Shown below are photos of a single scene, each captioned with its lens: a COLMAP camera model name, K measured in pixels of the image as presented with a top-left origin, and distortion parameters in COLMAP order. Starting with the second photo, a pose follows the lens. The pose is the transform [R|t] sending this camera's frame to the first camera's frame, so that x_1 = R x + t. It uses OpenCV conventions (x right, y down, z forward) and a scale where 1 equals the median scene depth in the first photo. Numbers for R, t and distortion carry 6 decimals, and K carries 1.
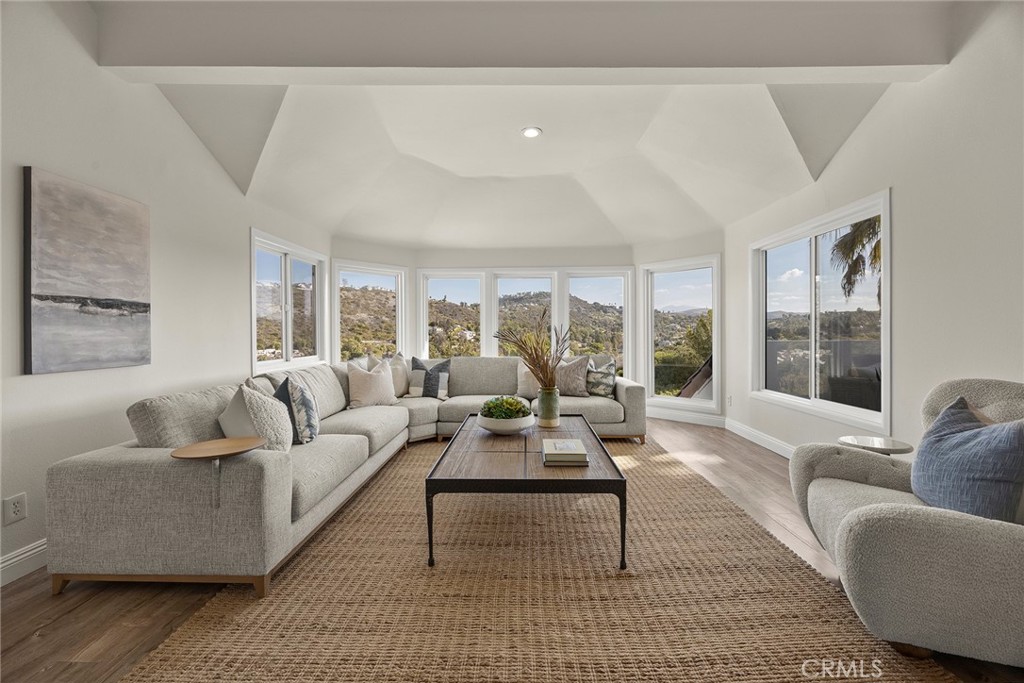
lens RADIAL K [[396.1, 0, 517.4], [0, 396.1, 332.1], [0, 0, 1]] dist [-0.001575, -0.000006]
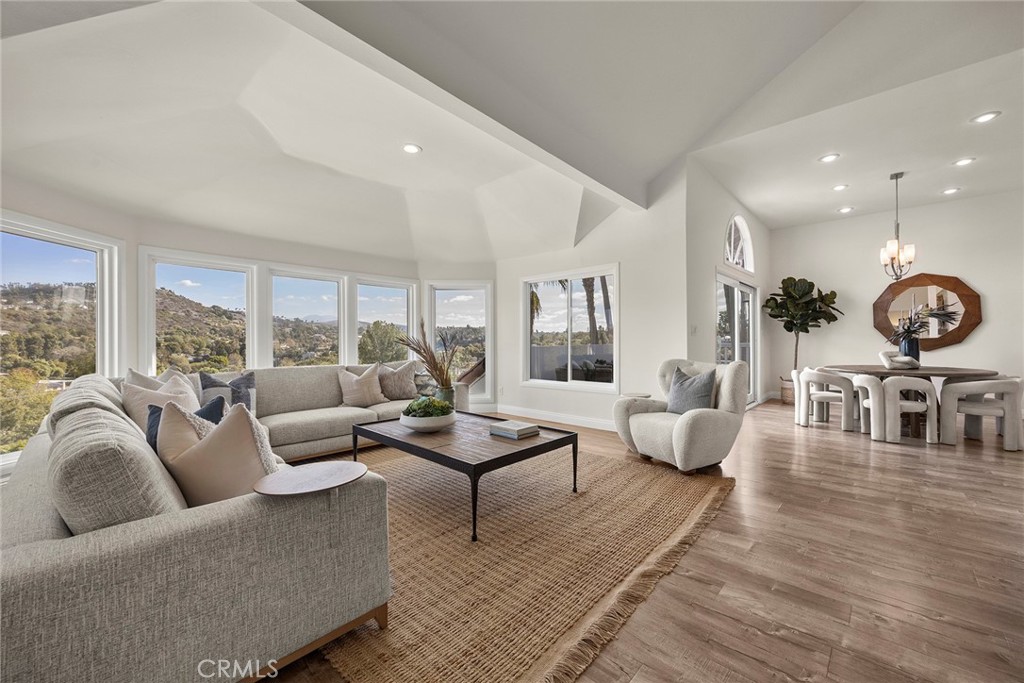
lens RADIAL K [[396.8, 0, 523.2], [0, 396.8, 341.0], [0, 0, 1]] dist [0.003948, 0.000267]
pose [[0.649384, 0.005895, 0.760438, -0.422775], [-0.002037, 0.999980, -0.006013, 0.010461], [-0.760458, 0.002355, 0.649383, 0.065169]]
